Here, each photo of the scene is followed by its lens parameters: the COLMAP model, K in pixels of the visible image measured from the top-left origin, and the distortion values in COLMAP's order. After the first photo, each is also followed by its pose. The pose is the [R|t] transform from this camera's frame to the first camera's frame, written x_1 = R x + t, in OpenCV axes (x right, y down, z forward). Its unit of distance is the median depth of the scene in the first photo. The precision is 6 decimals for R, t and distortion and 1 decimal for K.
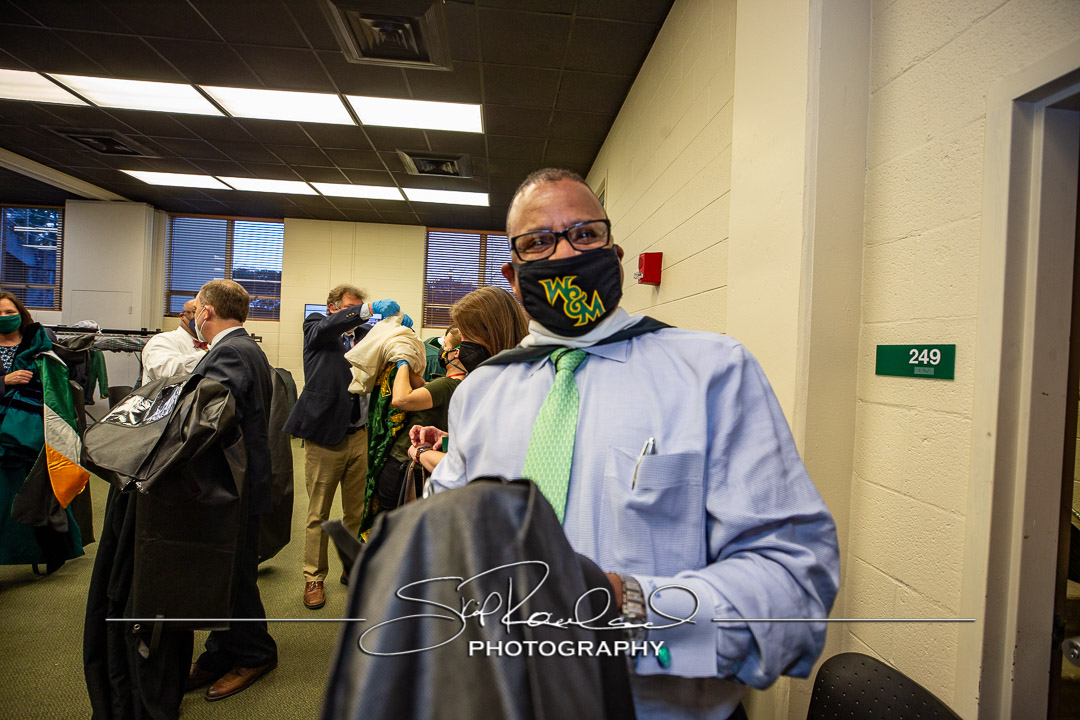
lens RADIAL K [[492.4, 0, 542.2], [0, 492.4, 357.0], [0, 0, 1]] dist [-0.041467, 0.013255]
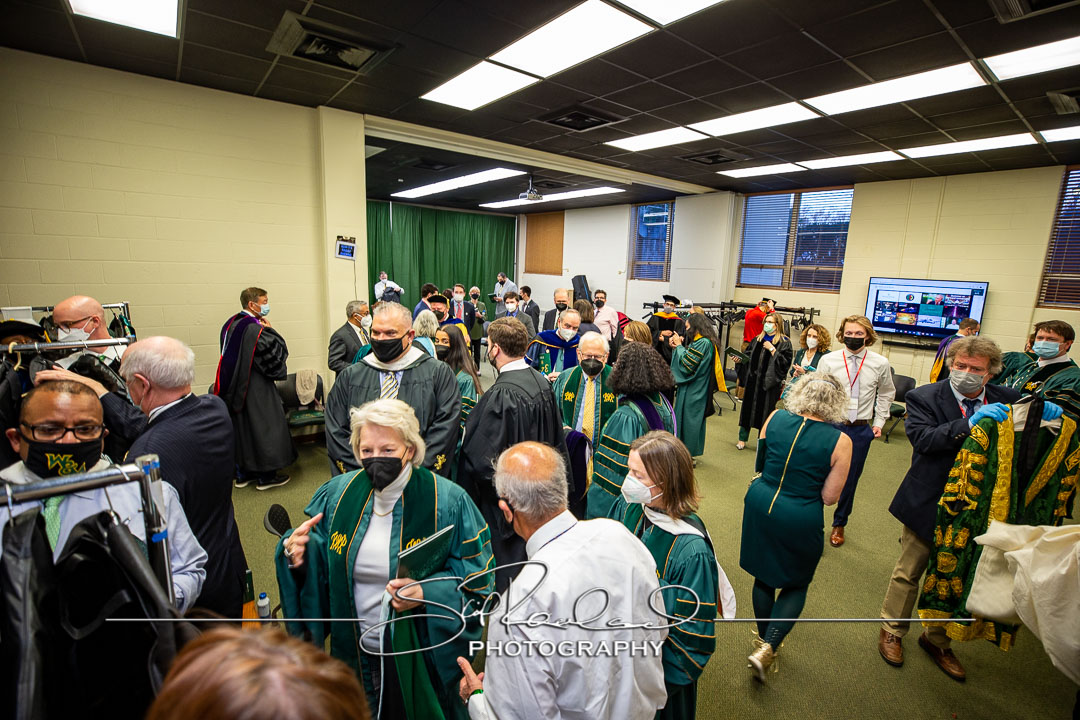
lens RADIAL K [[492.4, 0, 542.2], [0, 492.4, 357.0], [0, 0, 1]] dist [-0.041467, 0.013255]
pose [[0.545995, 0.133229, -0.827127, -0.049926], [-0.019567, 0.989033, 0.146392, -0.089222], [0.837560, -0.063745, 0.542614, -0.037269]]
